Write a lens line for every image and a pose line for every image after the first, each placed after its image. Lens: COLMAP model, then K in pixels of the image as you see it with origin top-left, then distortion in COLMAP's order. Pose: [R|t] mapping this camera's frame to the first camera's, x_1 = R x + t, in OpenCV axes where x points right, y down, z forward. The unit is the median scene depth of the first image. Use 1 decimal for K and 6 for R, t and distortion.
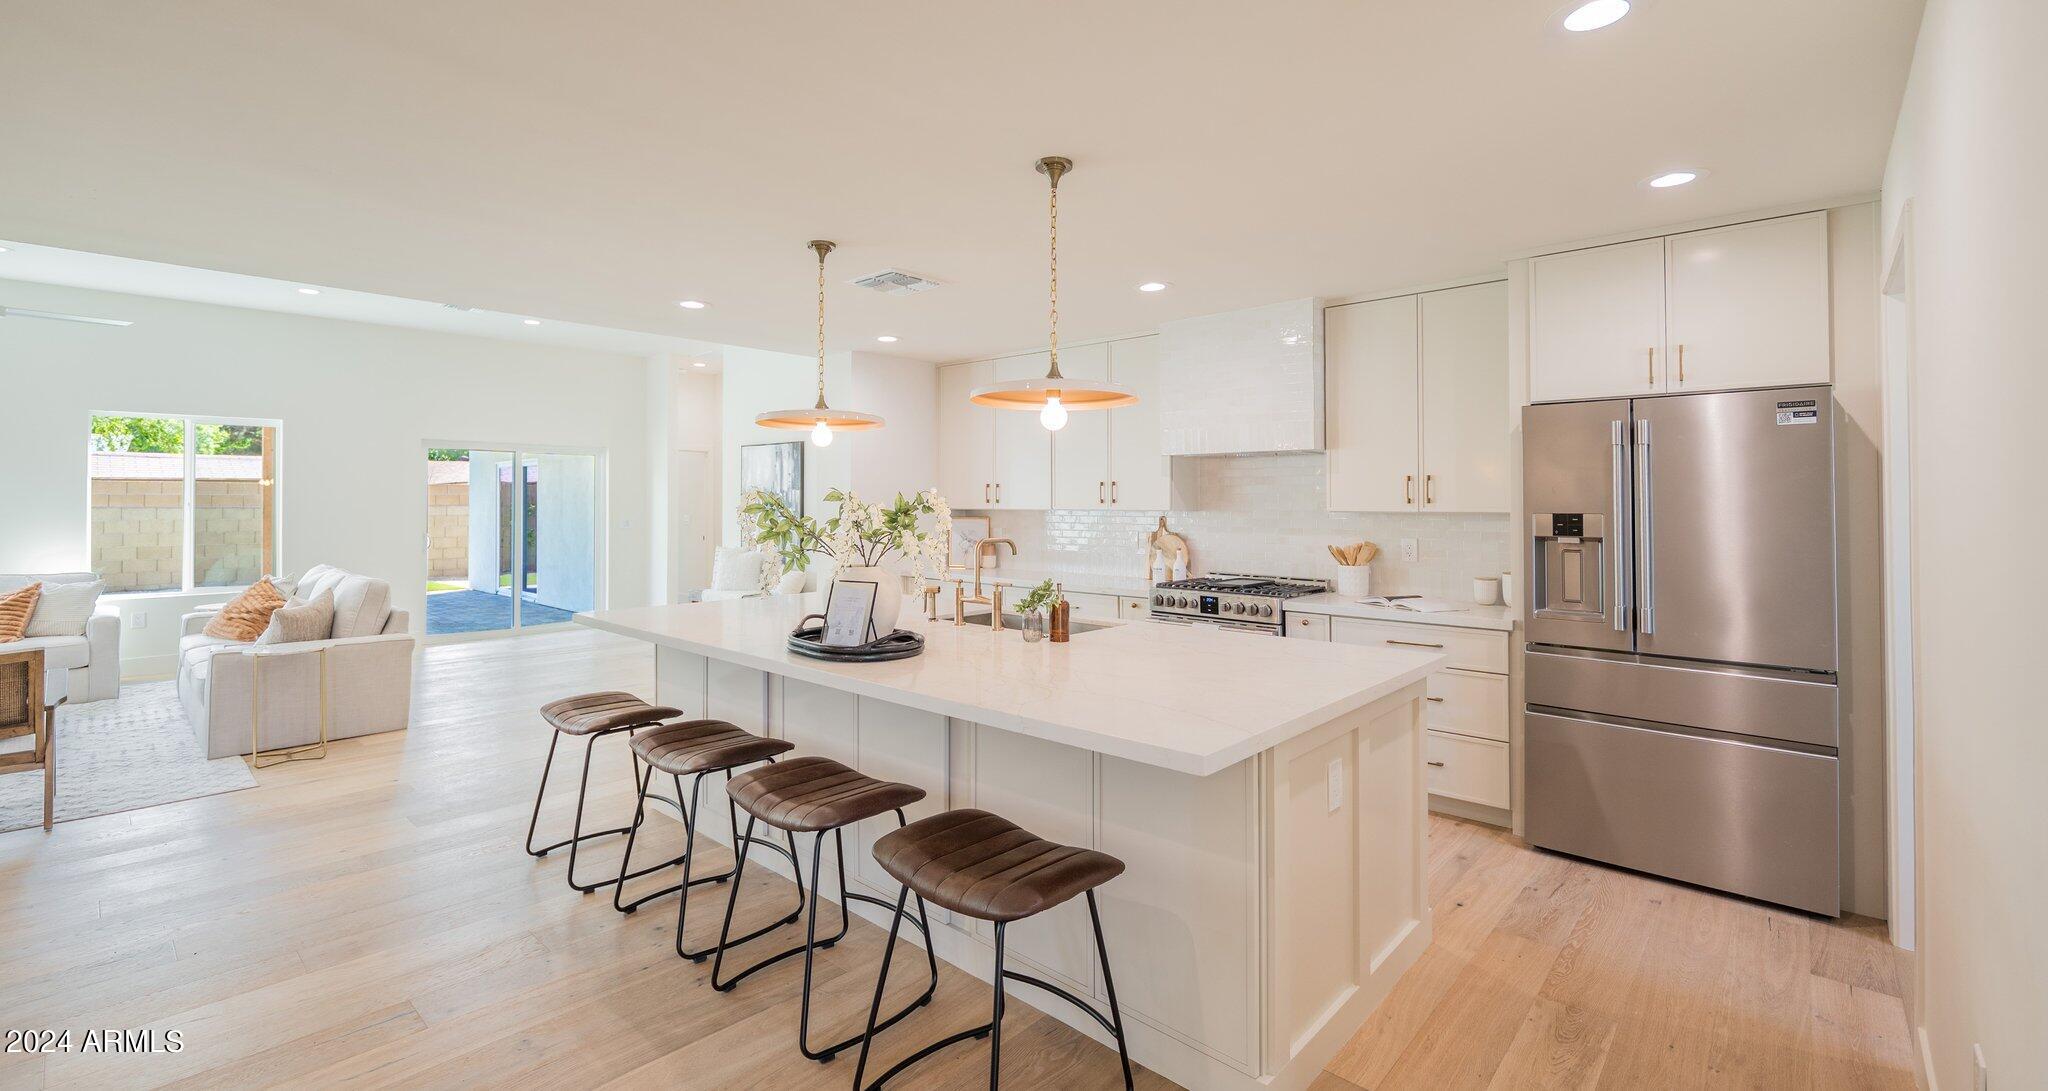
lens RADIAL K [[838.2, 0, 1021.3], [0, 838.2, 495.0], [0, 0, 1]] dist [-0.001583, -0.000142]
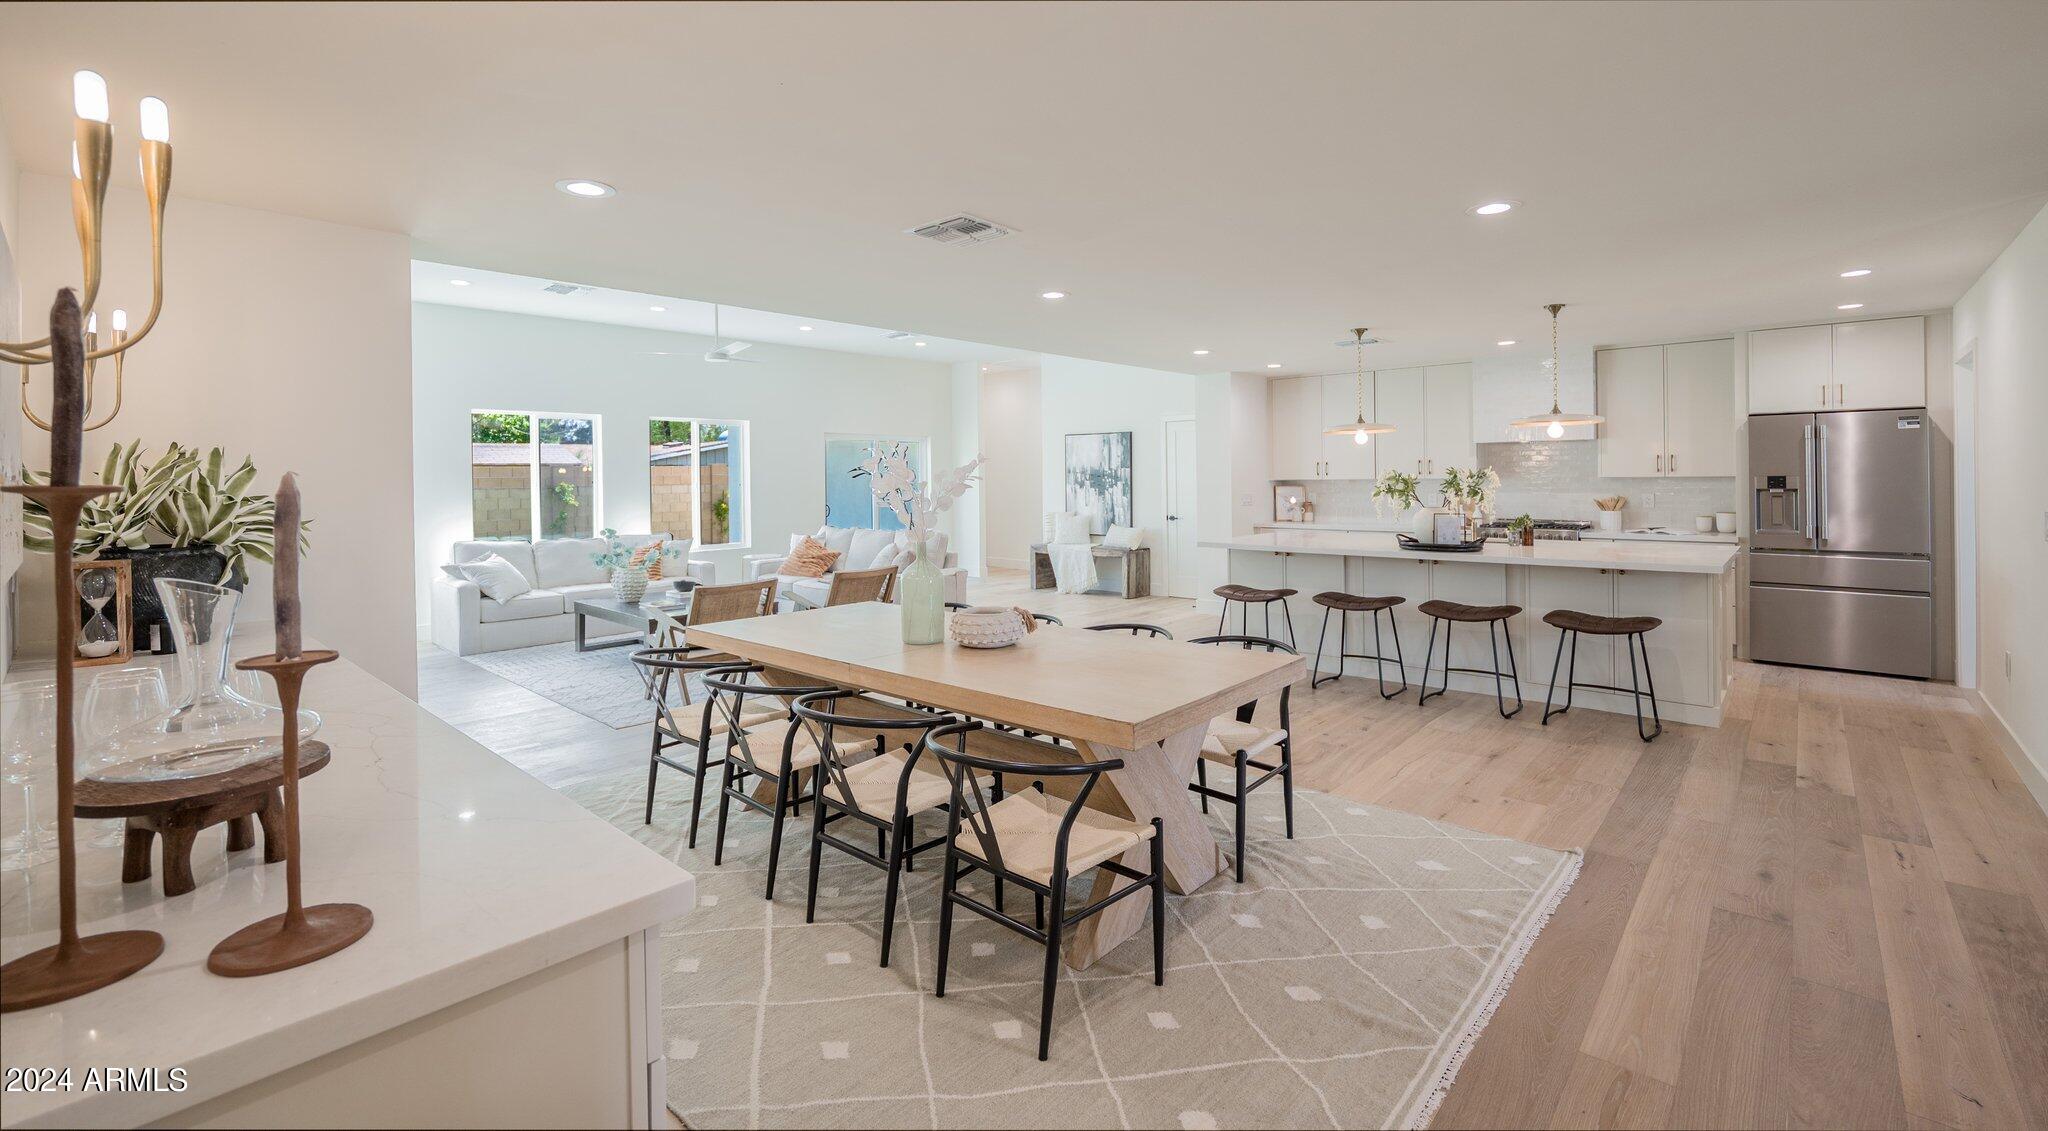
lens RADIAL K [[859.6, 0, 1026.6], [0, 859.6, 484.2], [0, 0, 1]] dist [0.002679, 0.000369]
pose [[0.999803, -0.011917, 0.015888, -0.978288], [0.011659, 0.999800, 0.016260, -0.009391], [-0.016078, -0.016072, 0.999742, -0.822833]]
